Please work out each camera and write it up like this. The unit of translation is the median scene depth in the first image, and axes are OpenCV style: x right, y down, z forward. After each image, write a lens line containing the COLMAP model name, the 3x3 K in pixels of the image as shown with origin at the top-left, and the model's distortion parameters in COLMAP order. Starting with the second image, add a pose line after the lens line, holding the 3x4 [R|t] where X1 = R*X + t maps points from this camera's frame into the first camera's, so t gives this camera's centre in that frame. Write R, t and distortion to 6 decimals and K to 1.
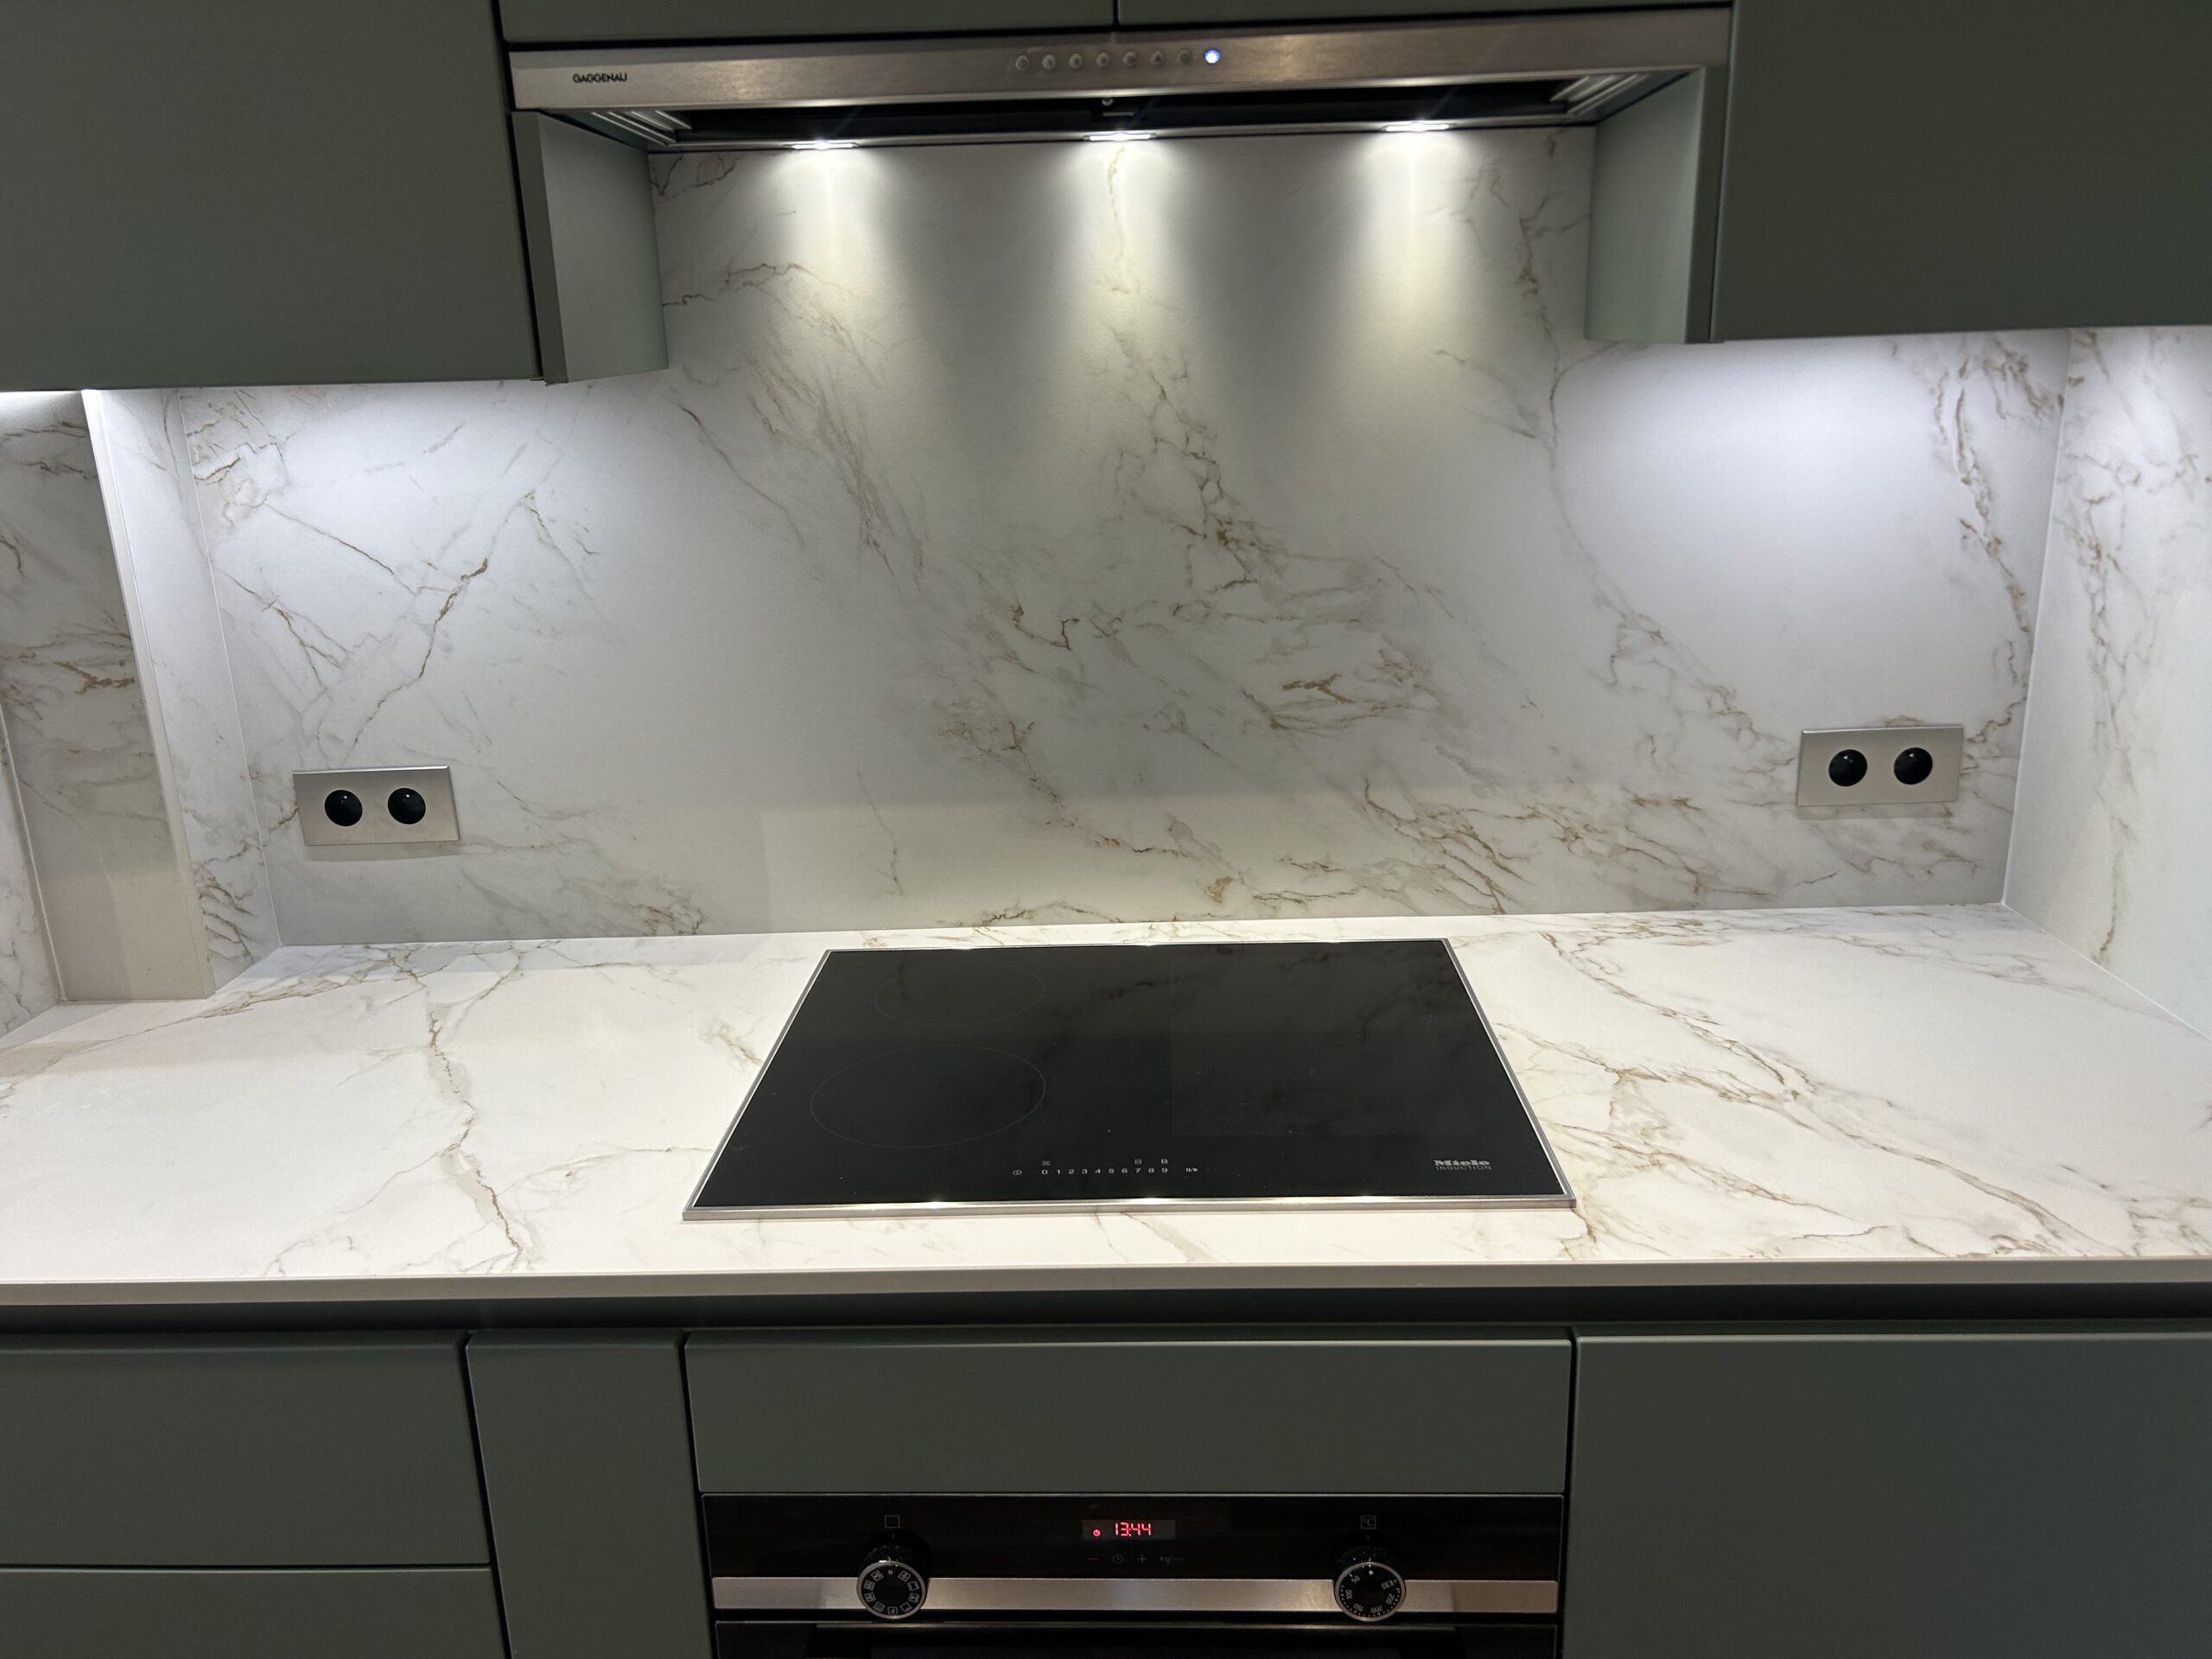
lens RADIAL K [[1687.8, 0, 1110.6], [0, 1687.8, 812.8], [0, 0, 1]] dist [0.054050, -0.033849]
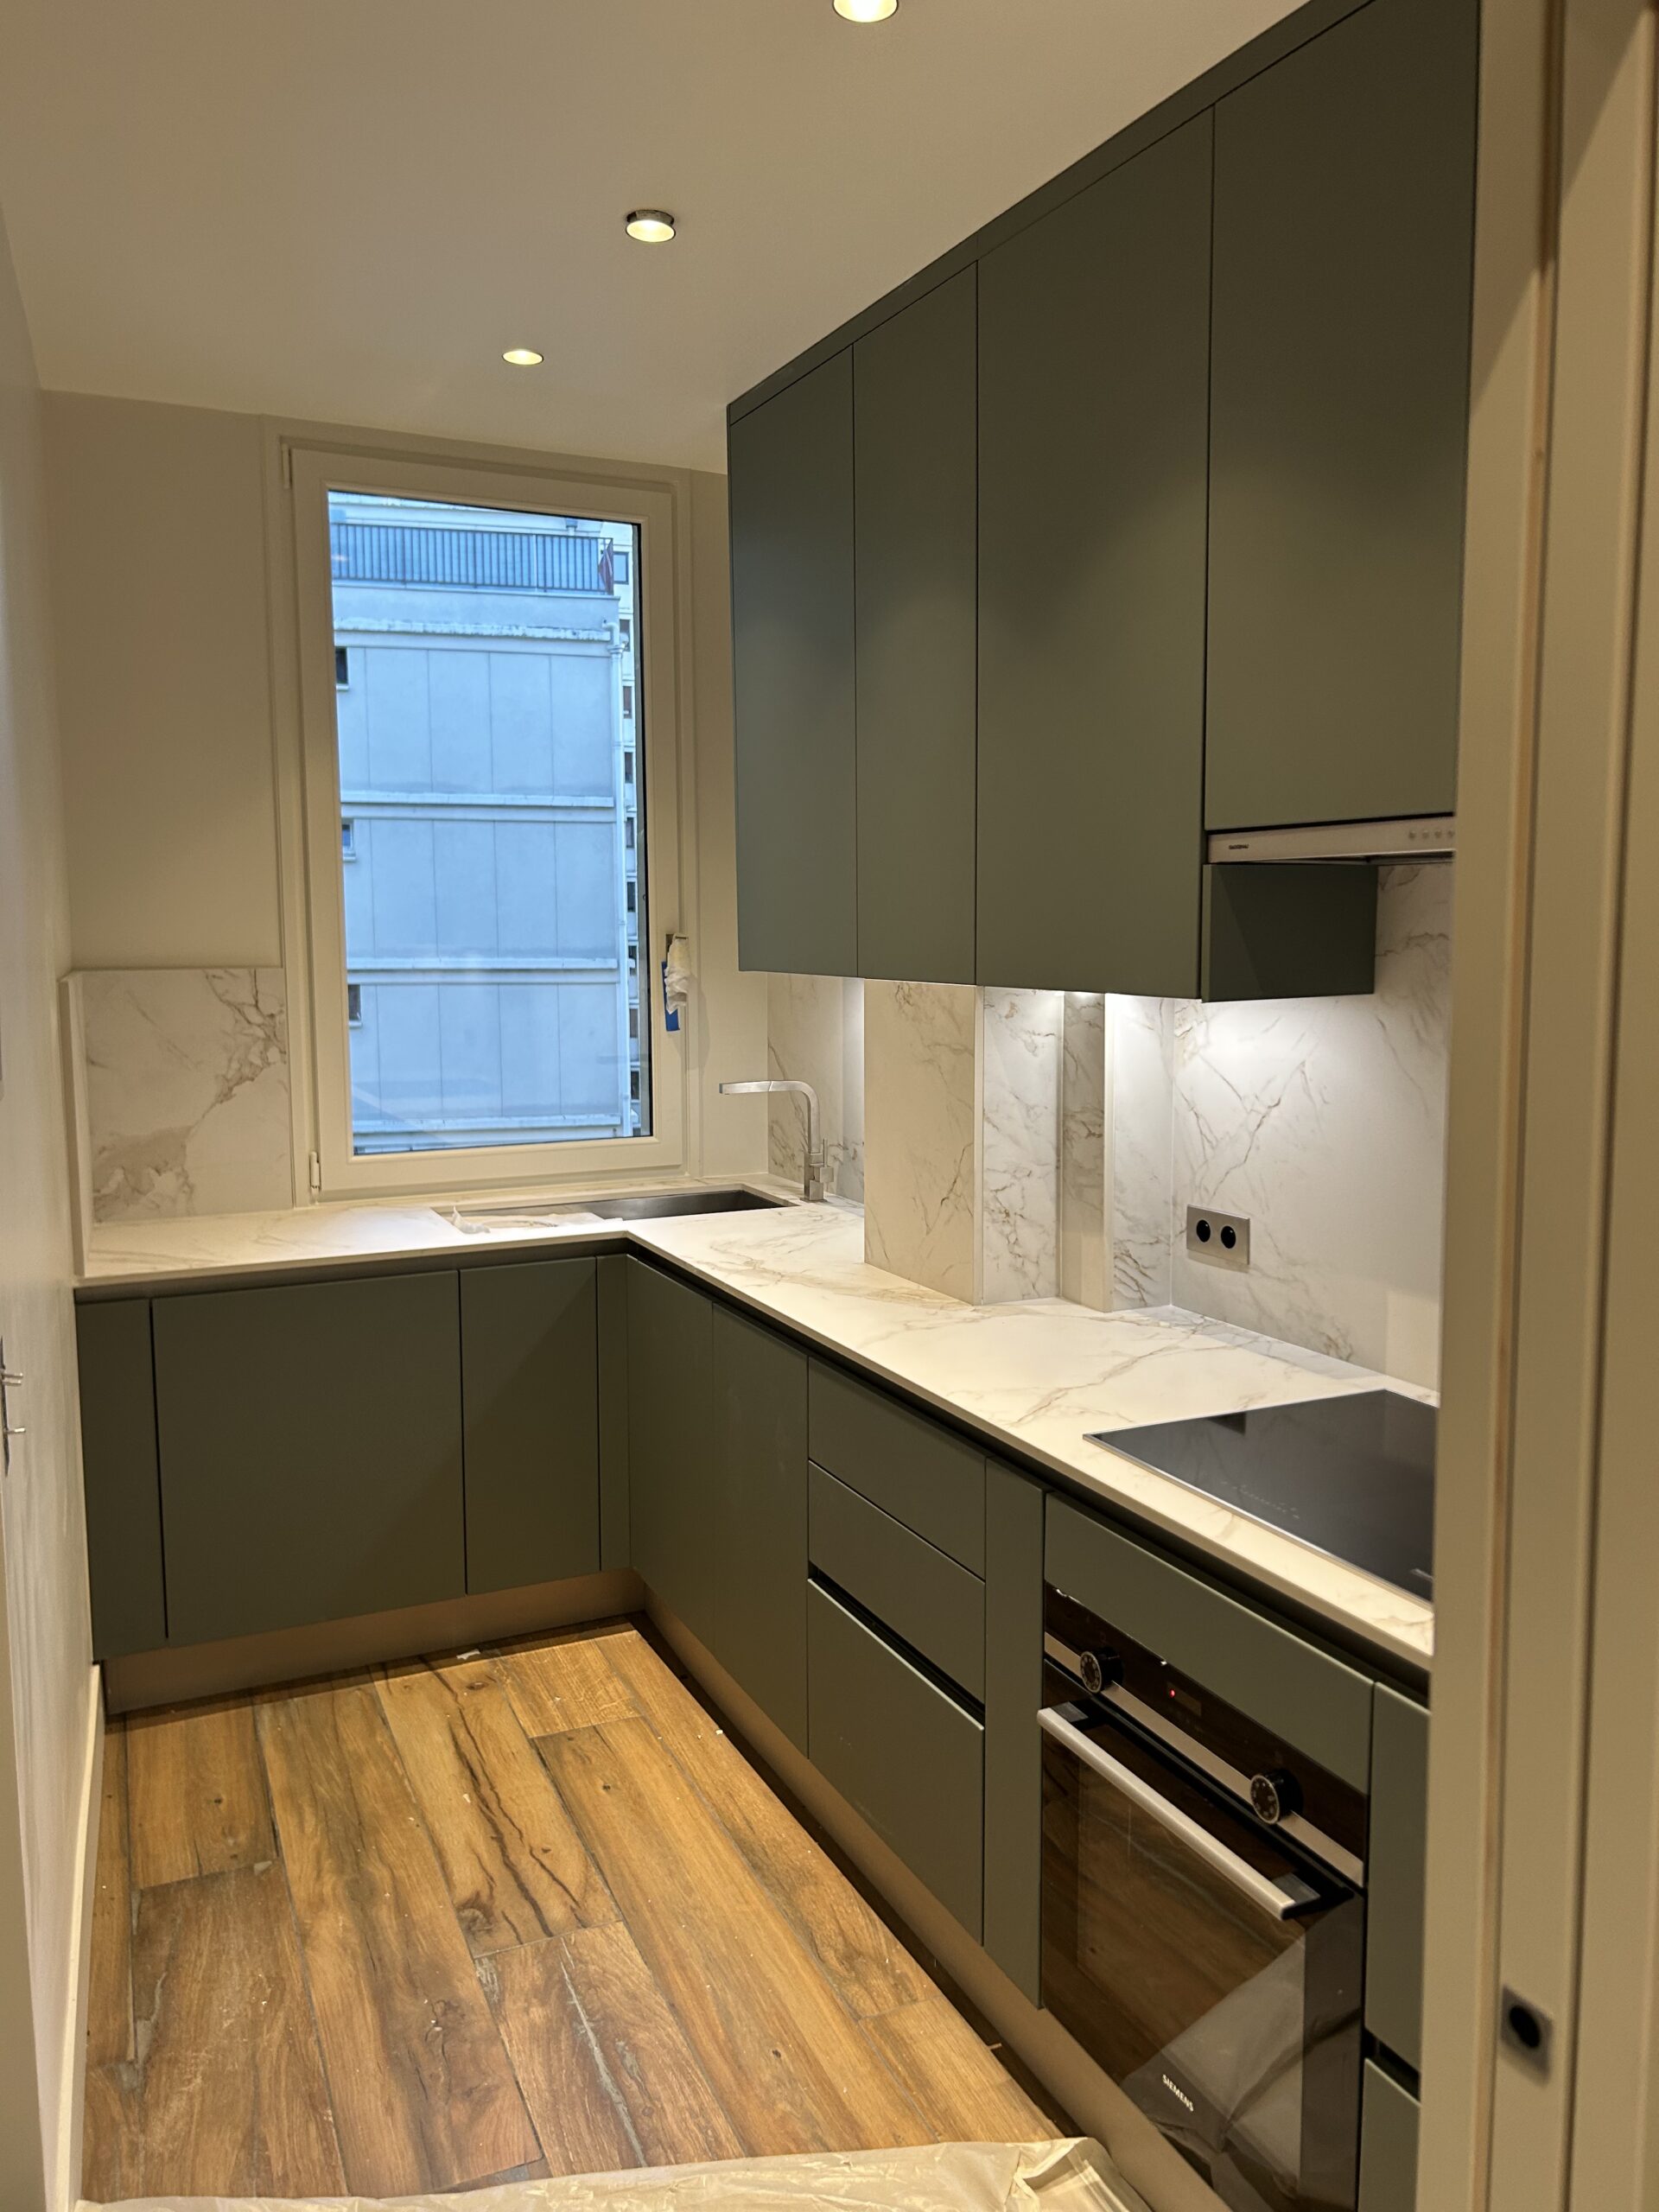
lens RADIAL K [[1687.8, 0, 839.1], [0, 1687.8, 1101.7], [0, 0, 1]] dist [0.054050, -0.033849]
pose [[0.457206, 0.125447, -0.880469, 0.877033], [-0.256502, 0.966533, 0.004513, -0.043230], [0.851569, 0.223779, 0.474082, -0.139456]]
